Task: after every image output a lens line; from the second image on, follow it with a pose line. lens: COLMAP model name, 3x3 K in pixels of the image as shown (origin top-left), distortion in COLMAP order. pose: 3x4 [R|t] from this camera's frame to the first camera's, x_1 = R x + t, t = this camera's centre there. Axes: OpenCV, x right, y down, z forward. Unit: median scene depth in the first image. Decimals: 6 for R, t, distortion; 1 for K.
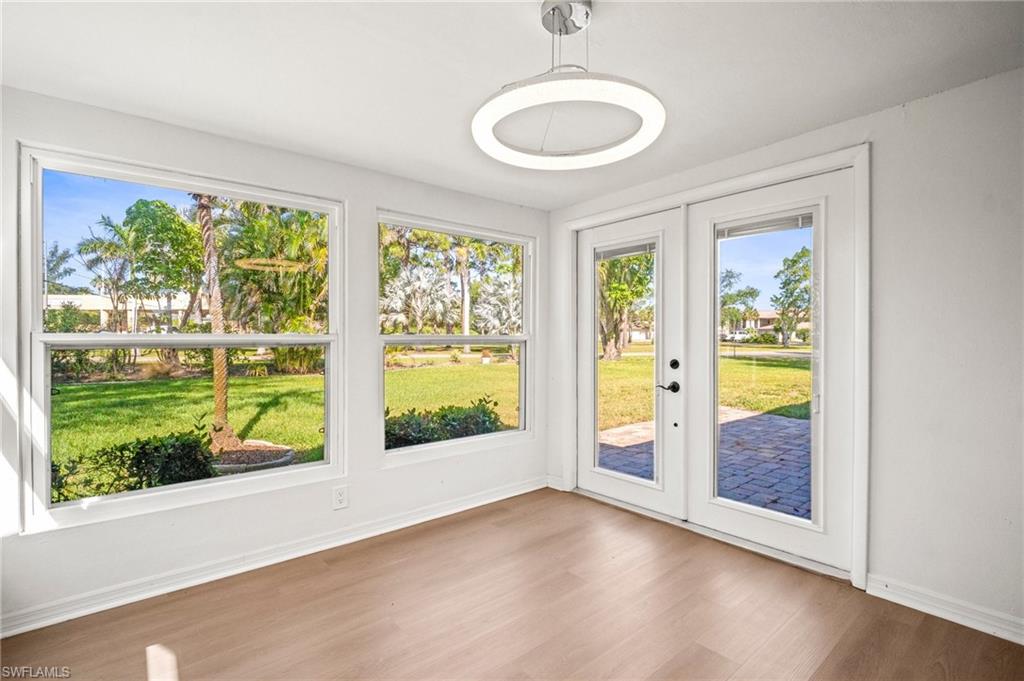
lens RADIAL K [[472.1, 0, 506.7], [0, 472.1, 338.9], [0, 0, 1]] dist [0.000853, -0.008392]
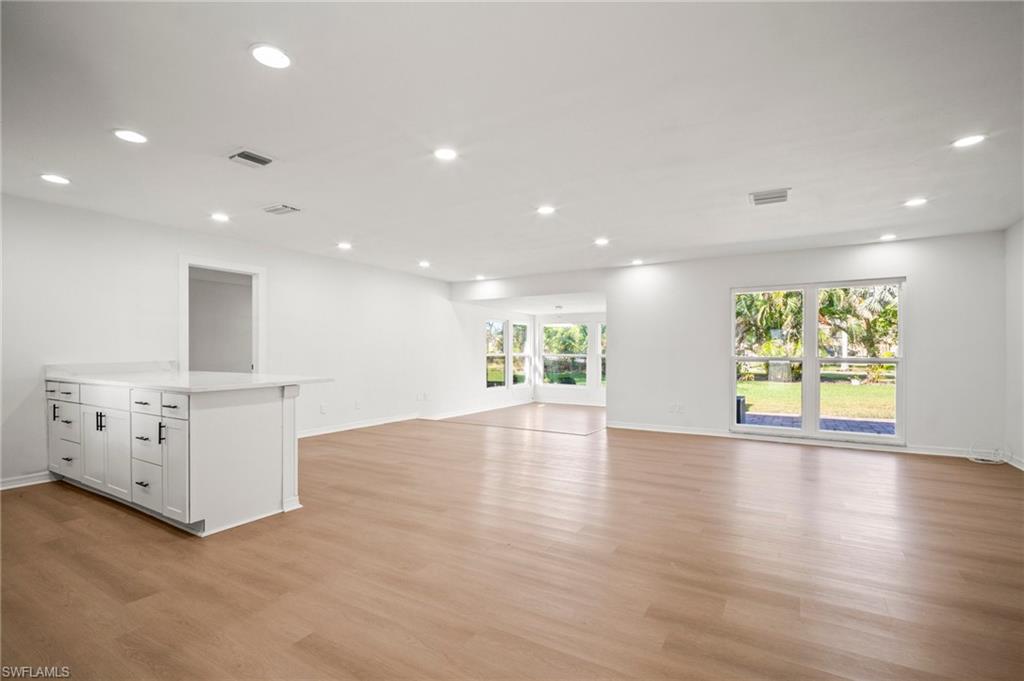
lens RADIAL K [[480.9, 0, 508.6], [0, 480.9, 350.1], [0, 0, 1]] dist [-0.003541, -0.000904]
pose [[0.315858, -0.005055, -0.948793, 0.775895], [-0.005791, 0.999957, -0.007255, -0.003333], [0.948789, 0.007786, 0.315815, -0.224021]]
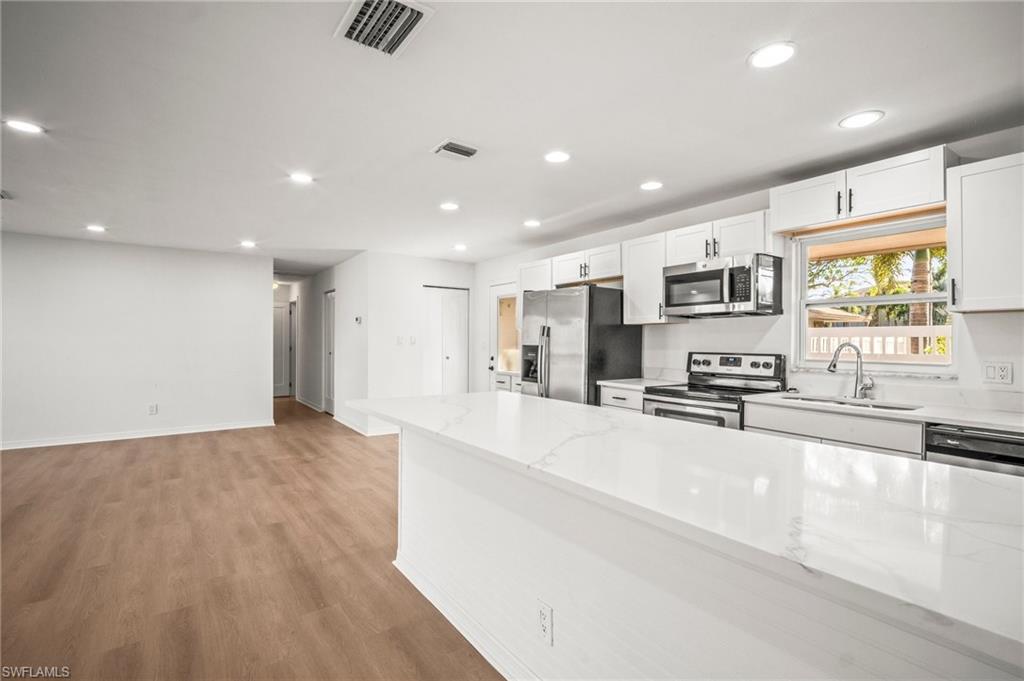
lens RADIAL K [[472.1, 0, 506.7], [0, 472.1, 338.9], [0, 0, 1]] dist [0.000853, -0.008392]
pose [[0.078834, 0.000860, 0.996887, 0.218553], [0.001127, 0.999999, -0.000951, -0.014839], [-0.996887, 0.001198, 0.078833, -0.324395]]
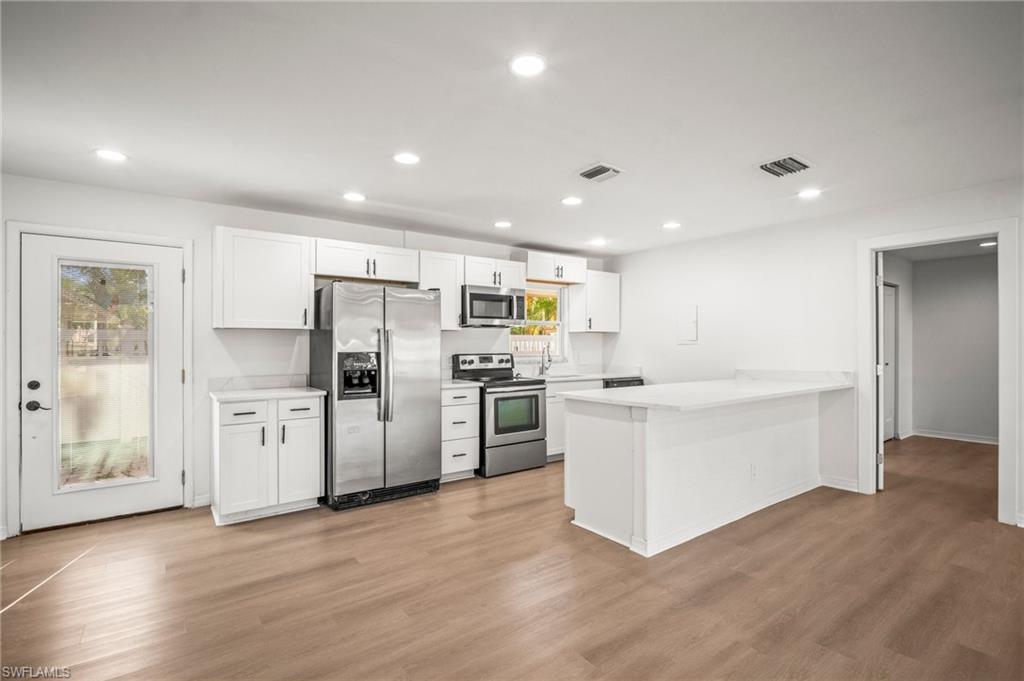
lens RADIAL K [[478.7, 0, 506.9], [0, 478.7, 342.7], [0, 0, 1]] dist [0.001768, -0.005618]
pose [[-0.997851, -0.002626, 0.065471, 0.502117], [-0.002279, 0.999983, 0.005378, -0.018327], [-0.065484, 0.005218, -0.997840, 0.002688]]
